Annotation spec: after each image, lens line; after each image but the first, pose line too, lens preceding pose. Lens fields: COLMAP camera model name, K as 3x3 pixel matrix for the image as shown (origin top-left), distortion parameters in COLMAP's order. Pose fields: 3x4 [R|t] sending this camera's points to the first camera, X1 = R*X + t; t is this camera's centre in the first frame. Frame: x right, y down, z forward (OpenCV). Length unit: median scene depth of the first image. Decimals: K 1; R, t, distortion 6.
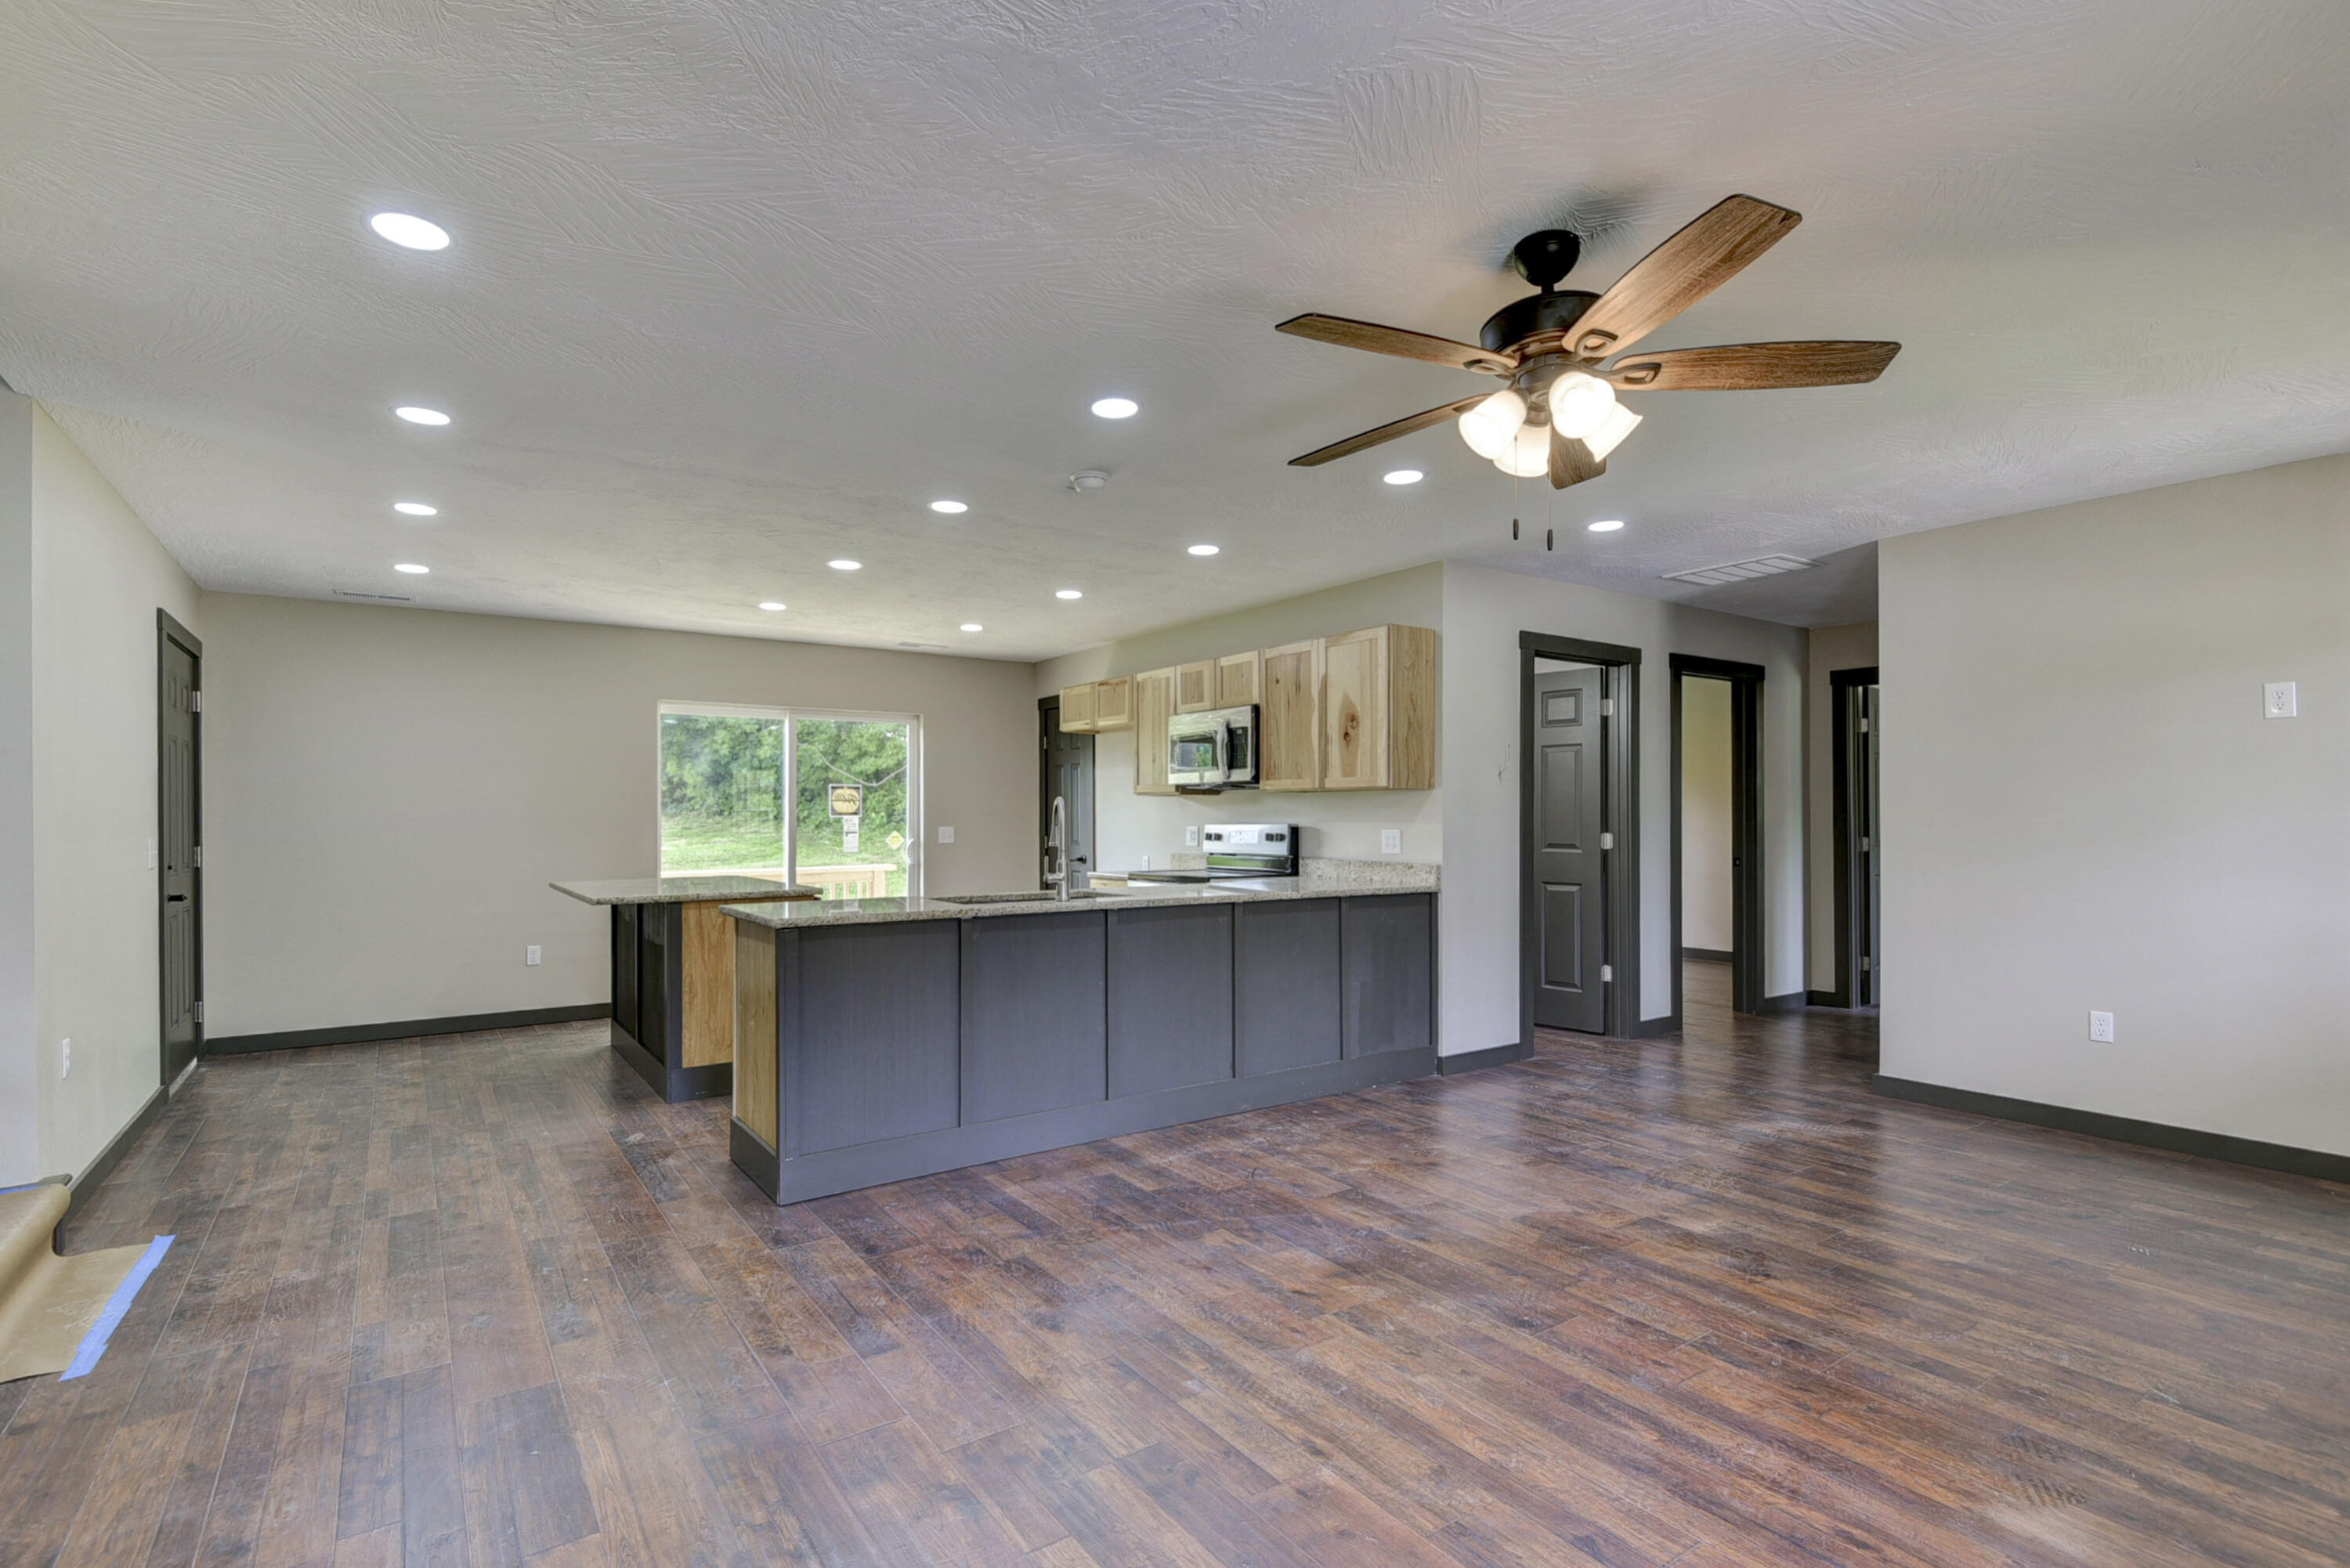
lens RADIAL K [[1099.9, 0, 1162.5], [0, 1099.9, 798.6], [0, 0, 1]] dist [0.003506, -0.000587]
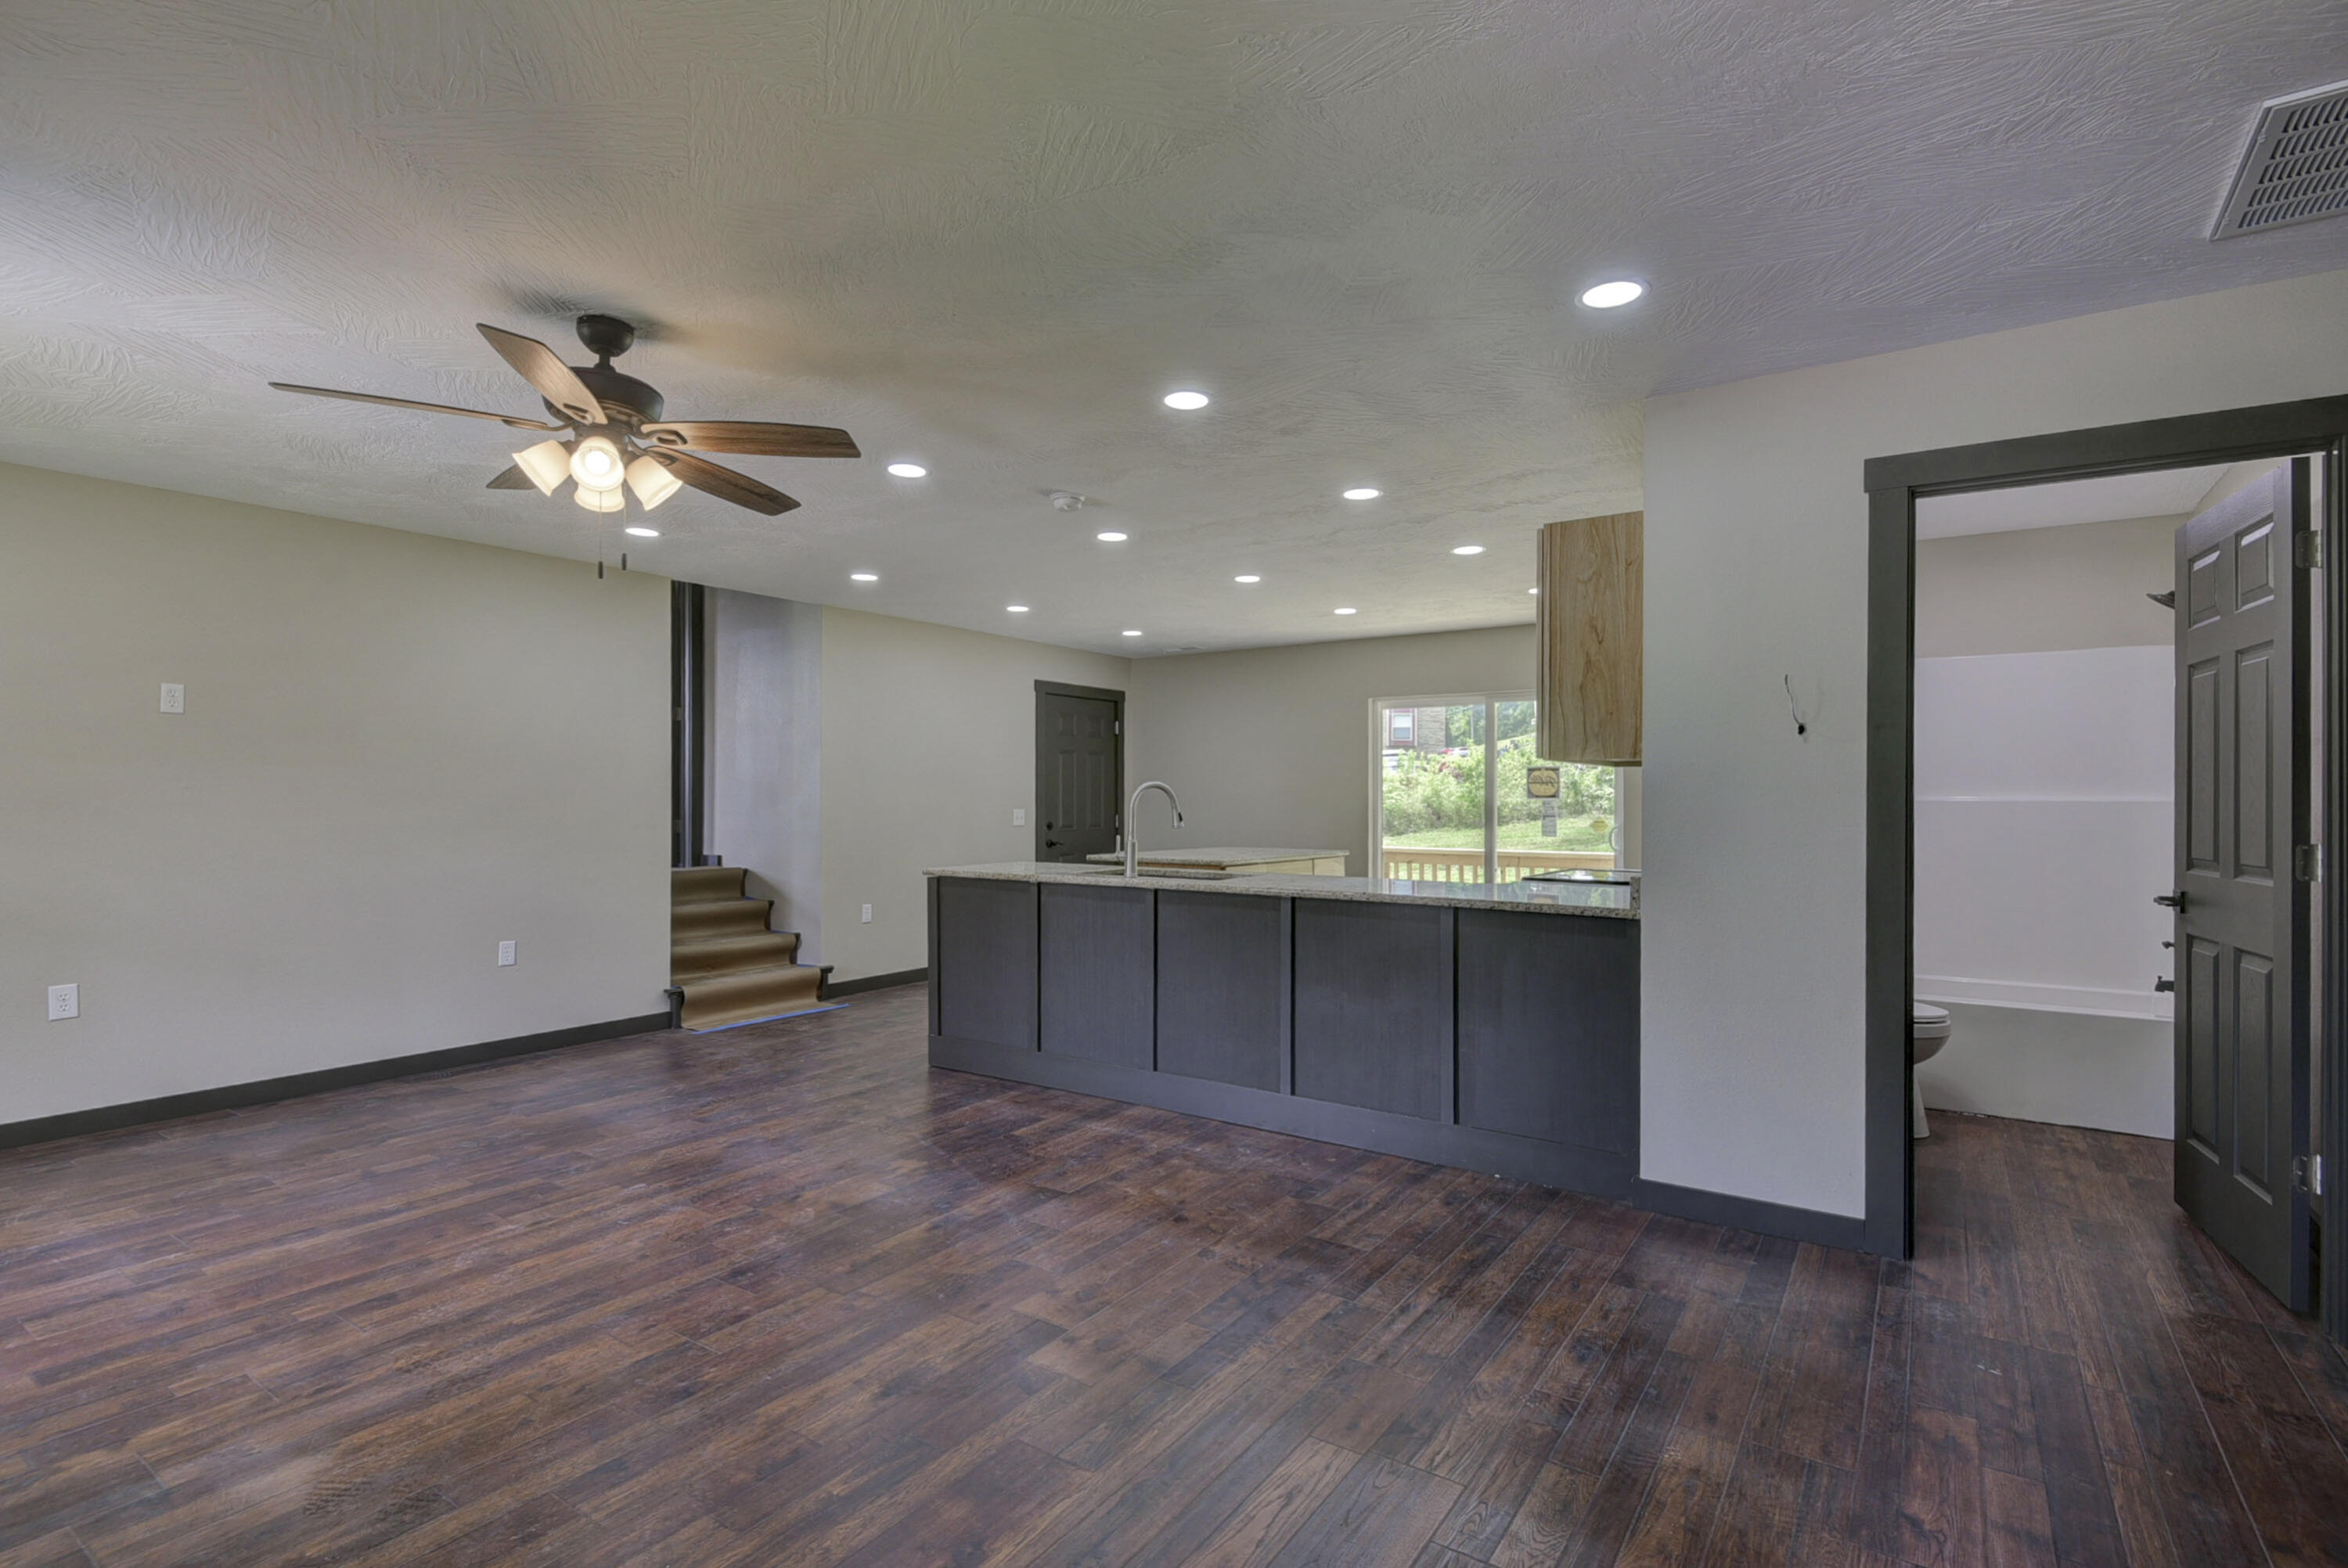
lens RADIAL K [[1126.4, 0, 1174.0], [0, 1126.4, 784.0], [0, 0, 1]] dist [0.012168, -0.000923]
pose [[0.359474, -0.006163, -0.933135, 0.817371], [0.013675, 0.999906, -0.001336, 0.002568], [0.933055, -0.012280, 0.359525, 0.541782]]
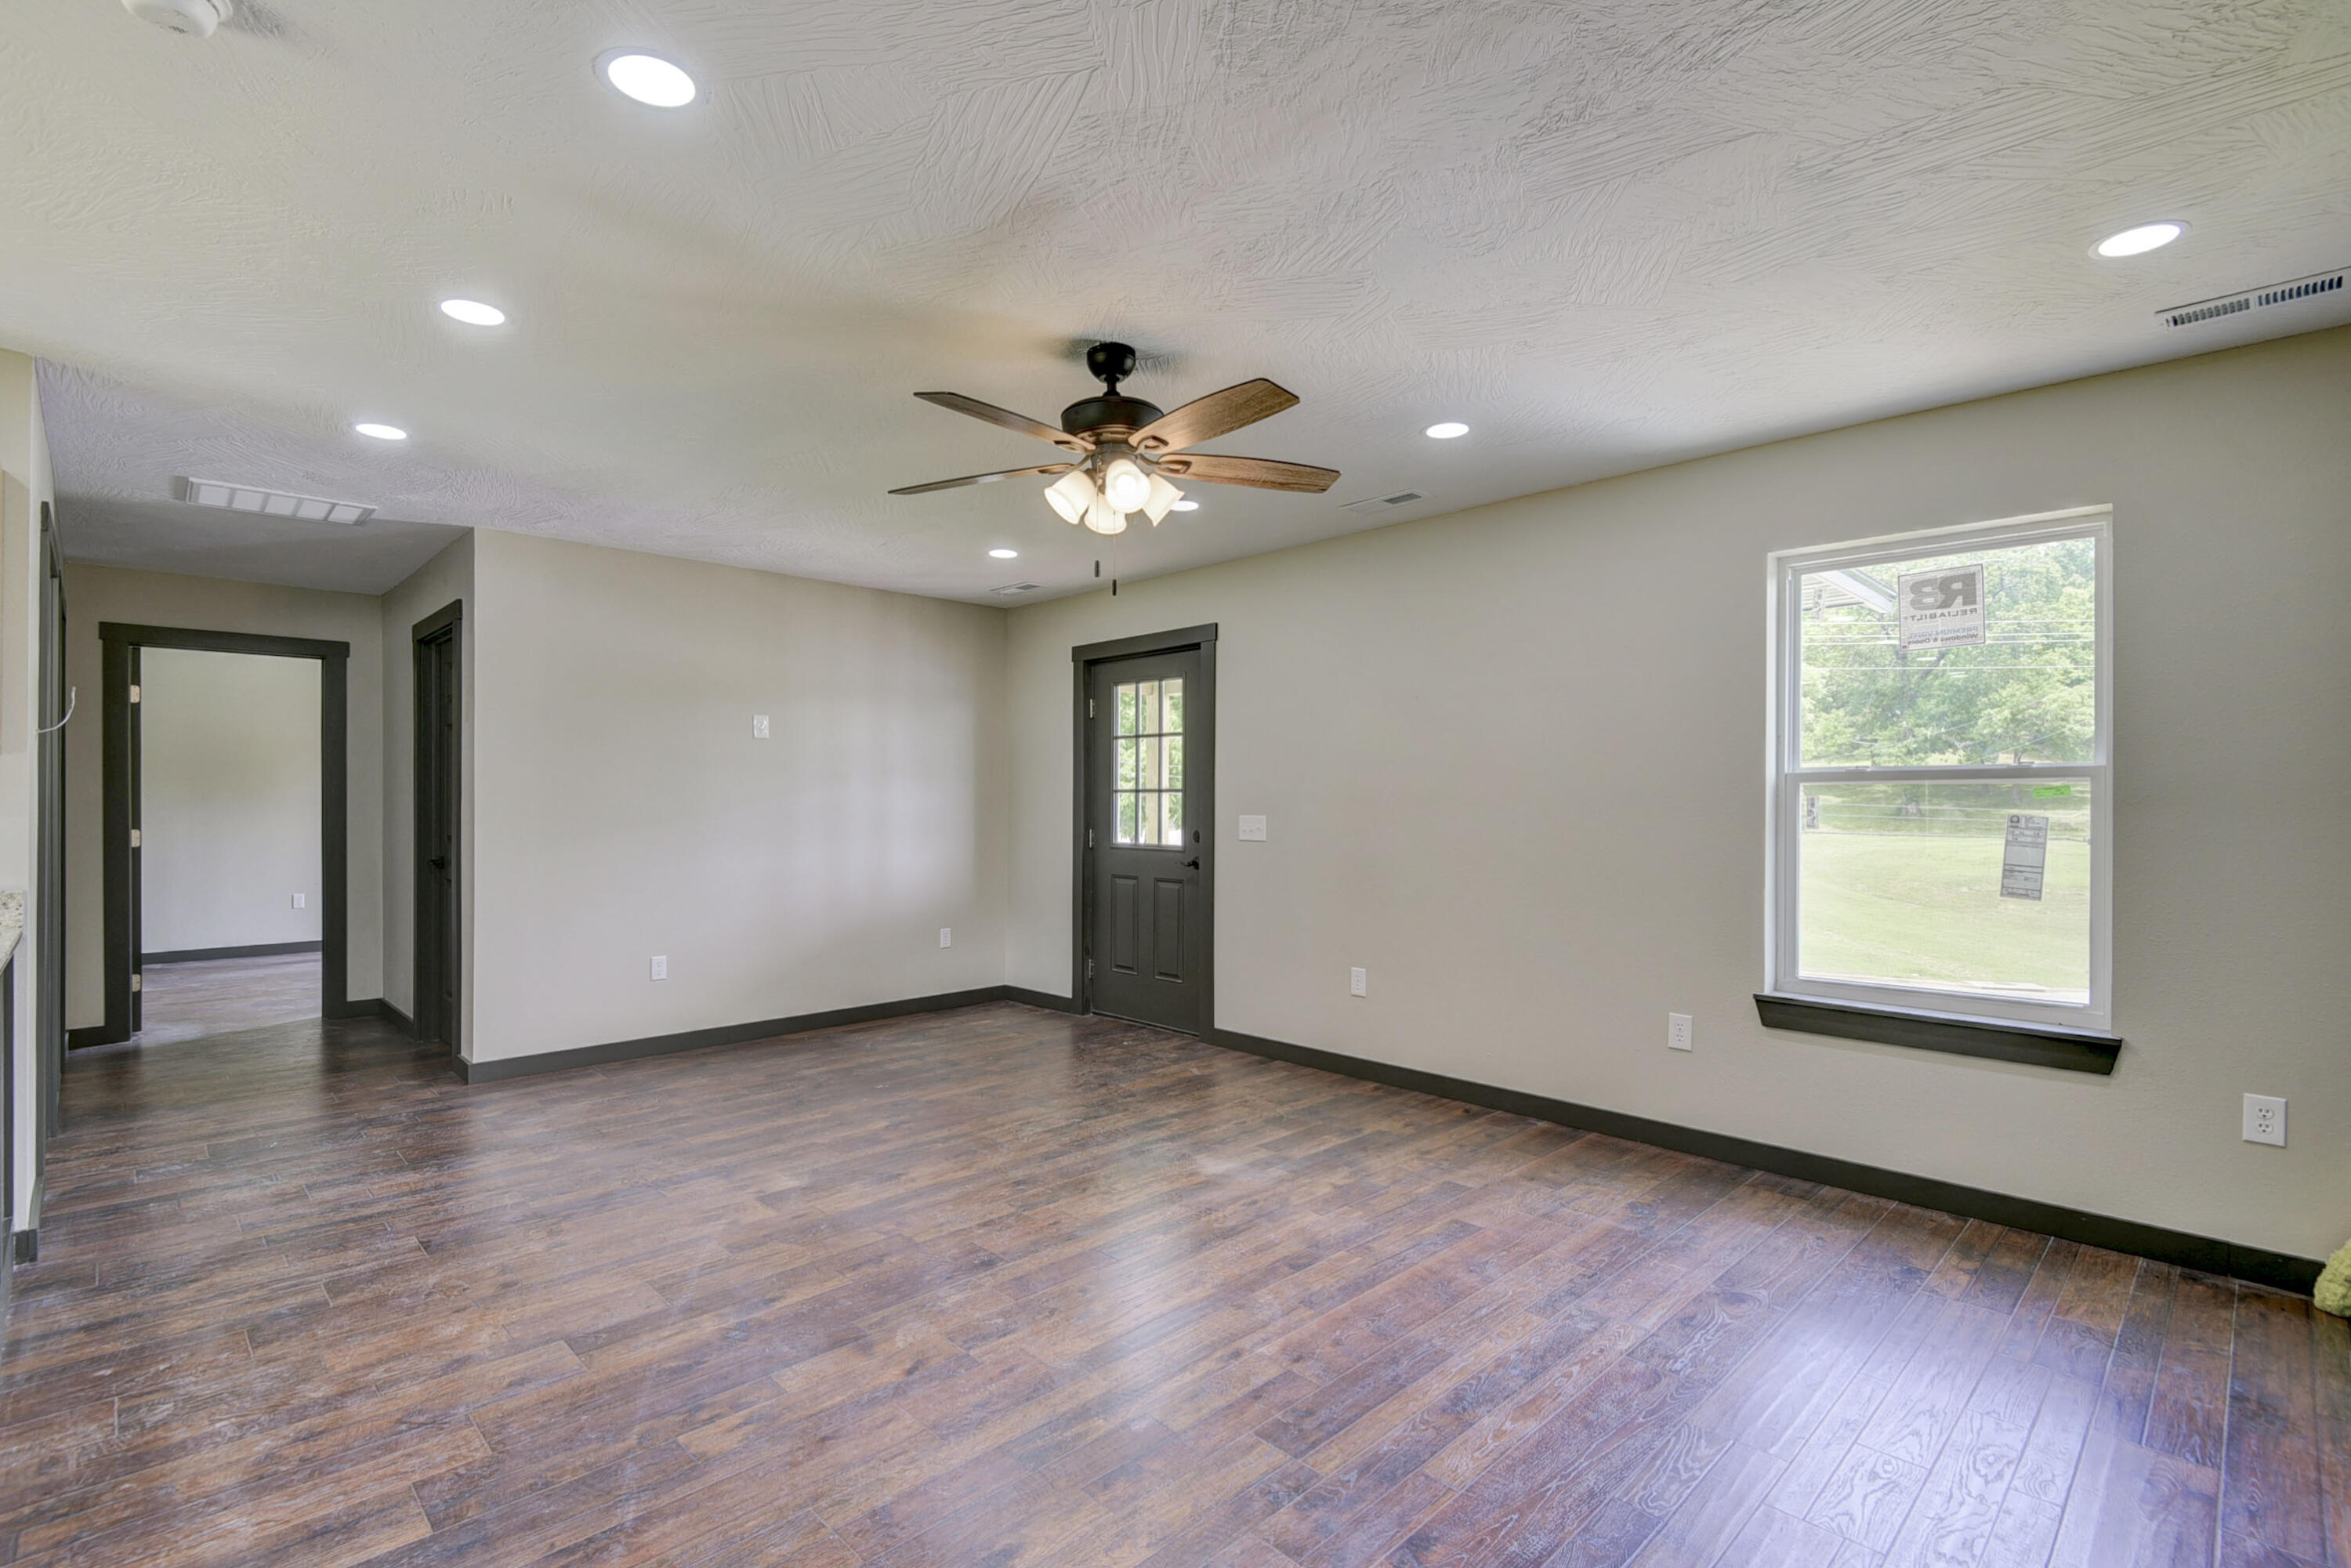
lens RADIAL K [[1064.5, 0, 1168.0], [0, 1064.5, 808.8], [0, 0, 1]] dist [0.003117, -0.003683]
pose [[-0.169372, -0.004708, 0.985541, -0.407635], [-0.015191, 0.999882, 0.002166, 0.007556], [-0.985435, -0.014604, -0.169423, 0.543622]]
